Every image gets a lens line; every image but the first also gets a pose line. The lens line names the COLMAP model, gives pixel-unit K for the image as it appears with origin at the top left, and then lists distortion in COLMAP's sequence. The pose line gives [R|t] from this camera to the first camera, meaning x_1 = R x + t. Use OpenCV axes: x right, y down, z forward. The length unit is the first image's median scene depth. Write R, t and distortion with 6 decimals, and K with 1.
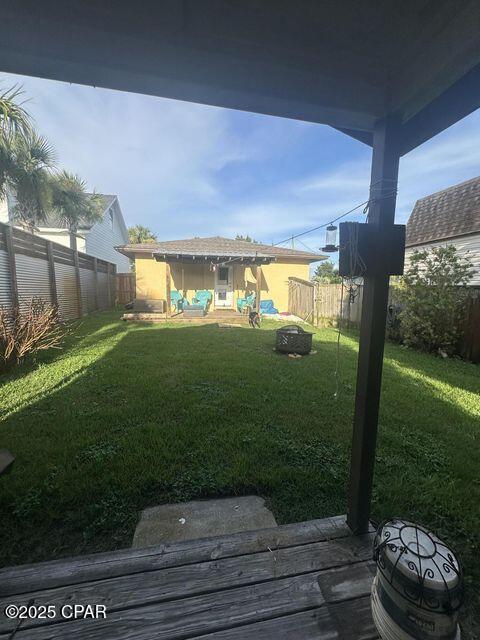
lens RADIAL K [[255.9, 0, 241.3], [0, 255.9, 320.0], [0, 0, 1]] dist [0.000512, -0.000320]
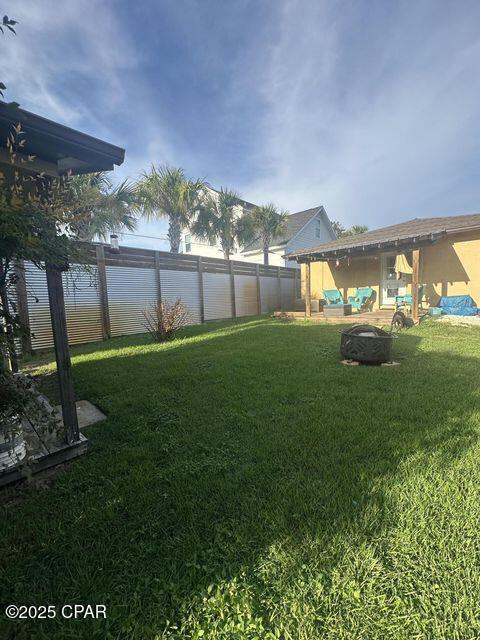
lens RADIAL K [[255.9, 0, 241.7], [0, 255.9, 321.7], [0, 0, 1]] dist [0.000512, -0.000320]
pose [[0.601763, 0.039970, -0.797674, 0.365542], [-0.042732, 0.998928, 0.017817, 0.007420], [0.797531, 0.023364, 0.602826, 0.143122]]
